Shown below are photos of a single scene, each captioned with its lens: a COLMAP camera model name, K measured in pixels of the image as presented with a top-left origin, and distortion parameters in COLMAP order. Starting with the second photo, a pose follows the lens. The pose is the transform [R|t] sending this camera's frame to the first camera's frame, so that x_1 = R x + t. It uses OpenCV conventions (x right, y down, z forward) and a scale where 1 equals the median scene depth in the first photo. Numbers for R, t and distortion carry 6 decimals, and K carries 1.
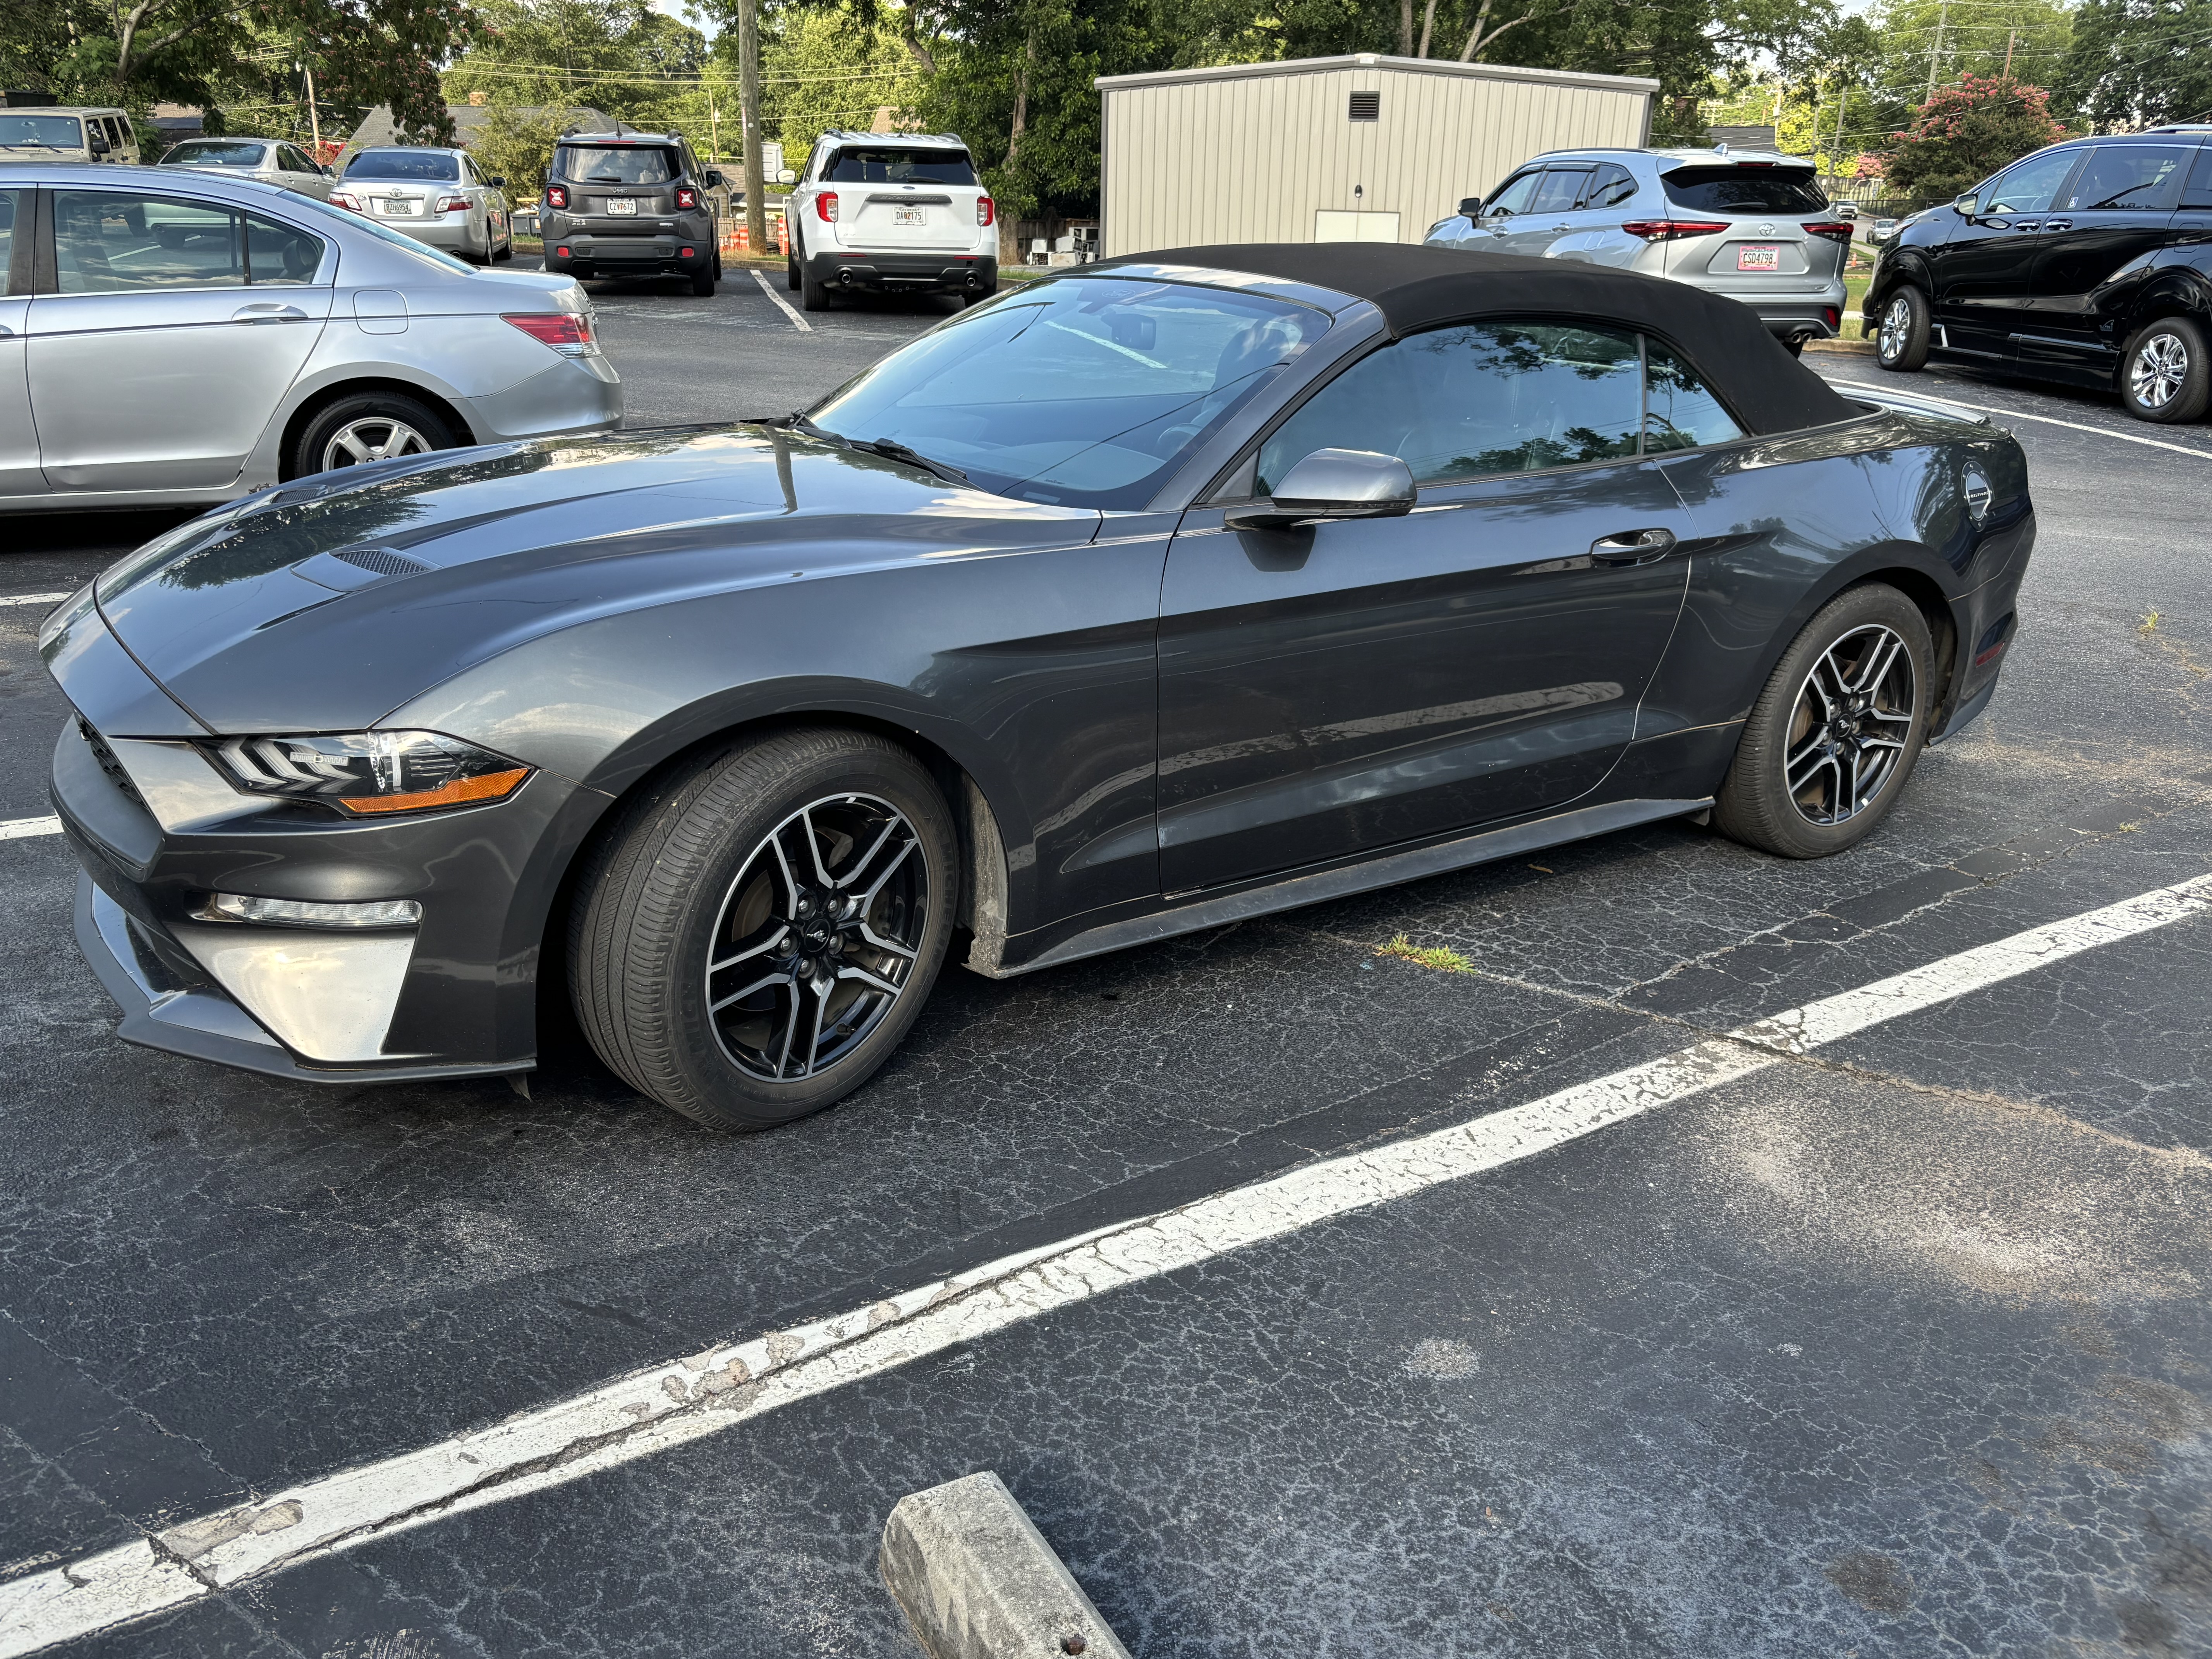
lens RADIAL K [[1719.8, 0, 1106.0], [0, 1719.8, 829.5], [0, 0, 1]] dist [0.005281, -0.005205]
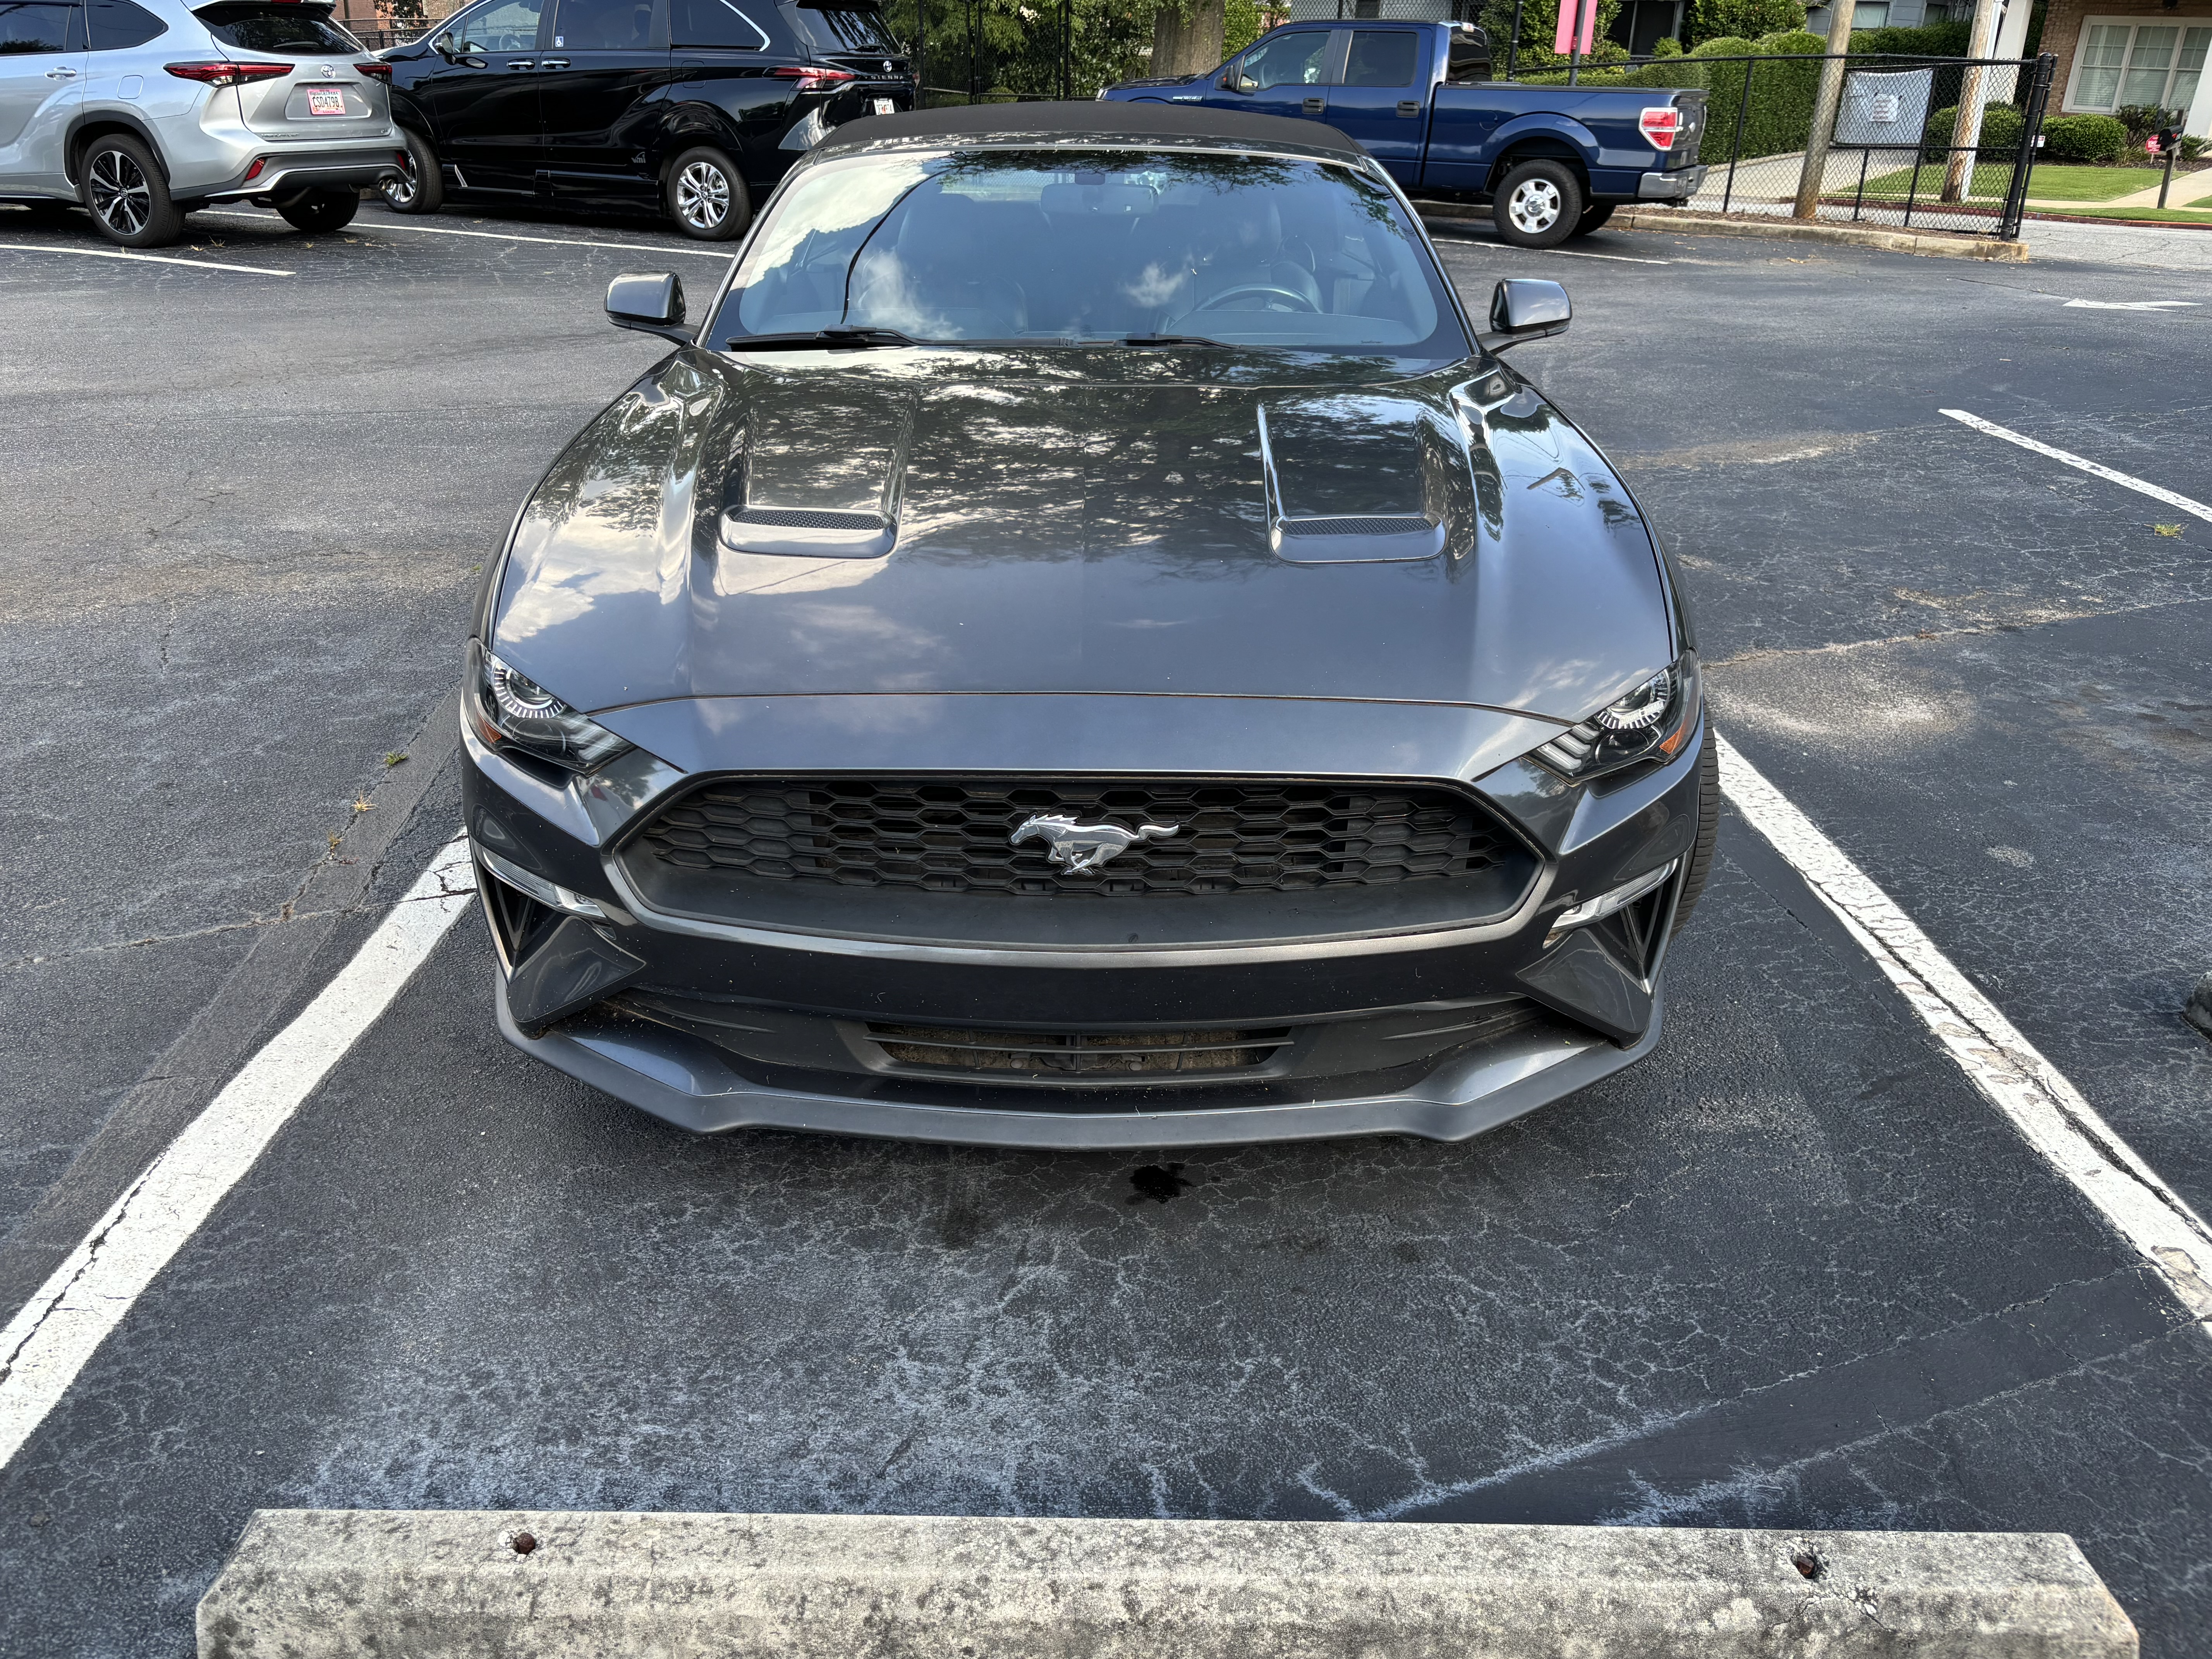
lens RADIAL K [[1719.8, 0, 1106.0], [0, 1719.8, 829.5], [0, 0, 1]] dist [0.005281, -0.005205]
pose [[0.553101, -0.345305, 0.758185, -0.246038], [0.281756, 0.933966, 0.219820, -0.047762], [-0.784024, 0.092041, 0.613869, 0.124365]]
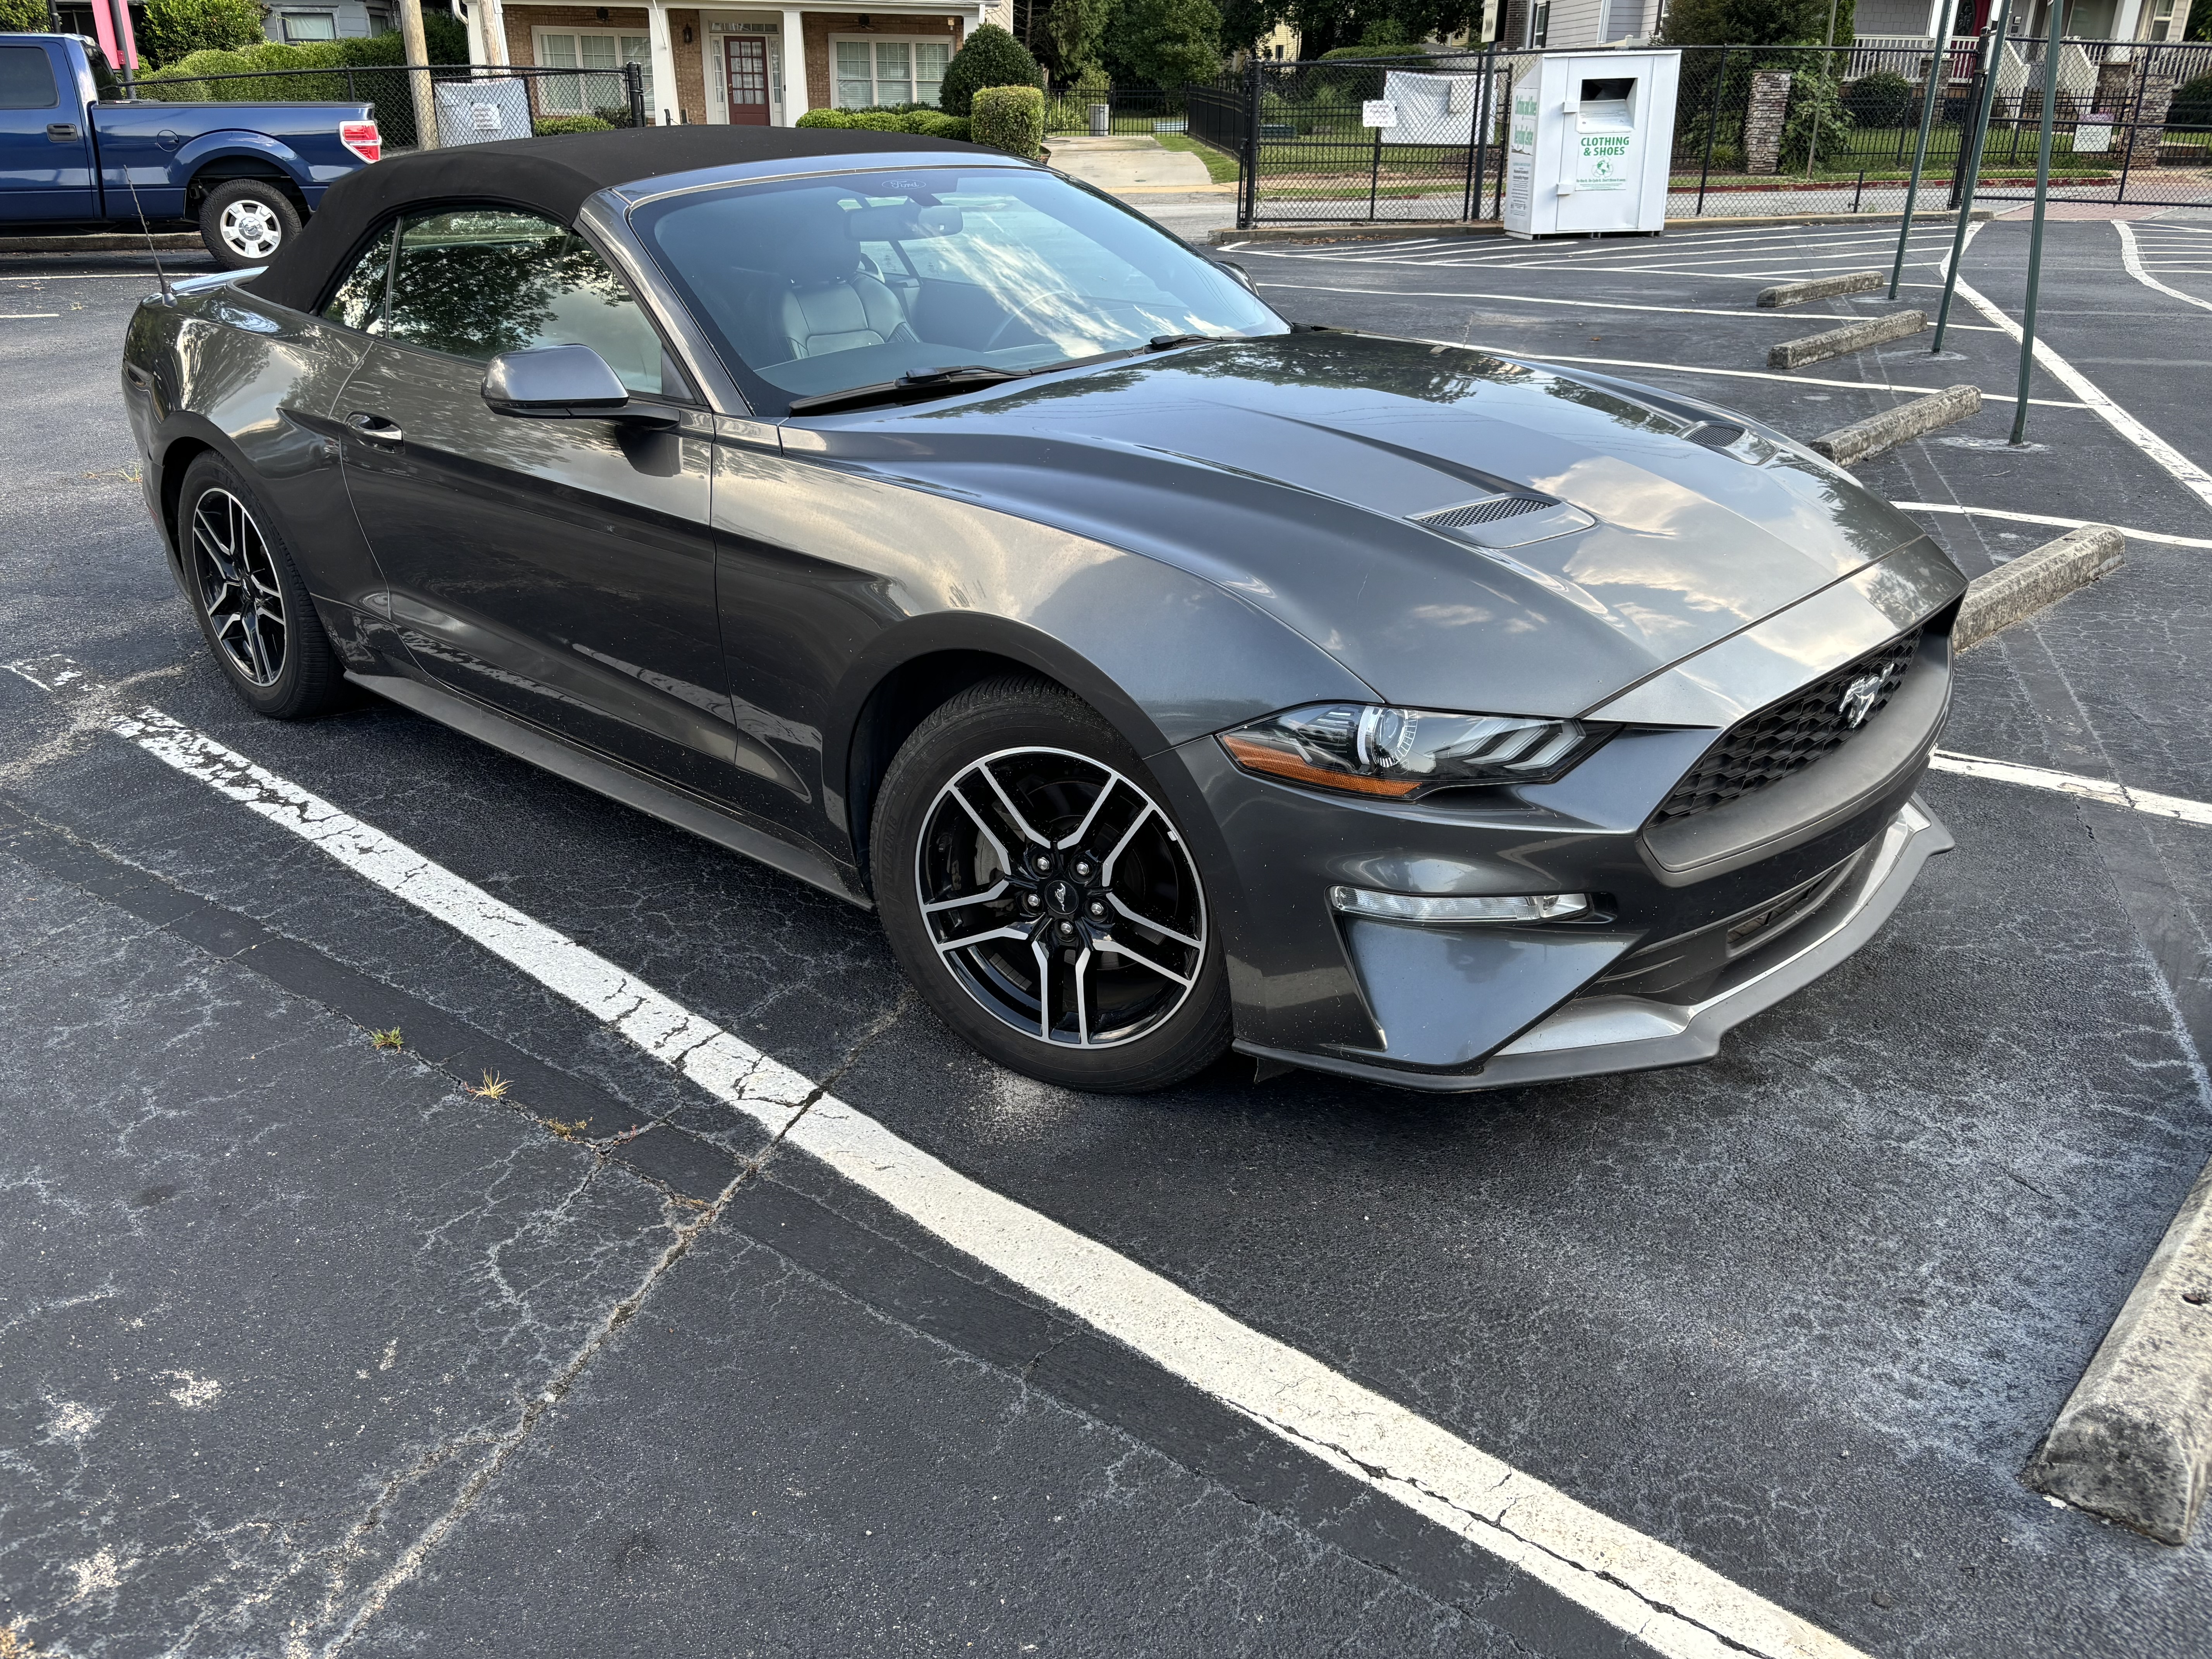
lens RADIAL K [[1728.3, 0, 1106.0], [0, 1728.3, 829.5], [0, 0, 1]] dist [-0.007448, -0.009488]
pose [[-0.238005, -0.396789, 0.886517, -0.285780], [0.327914, 0.826325, 0.457885, -0.116394], [-0.914235, 0.399681, -0.066557, 0.321167]]
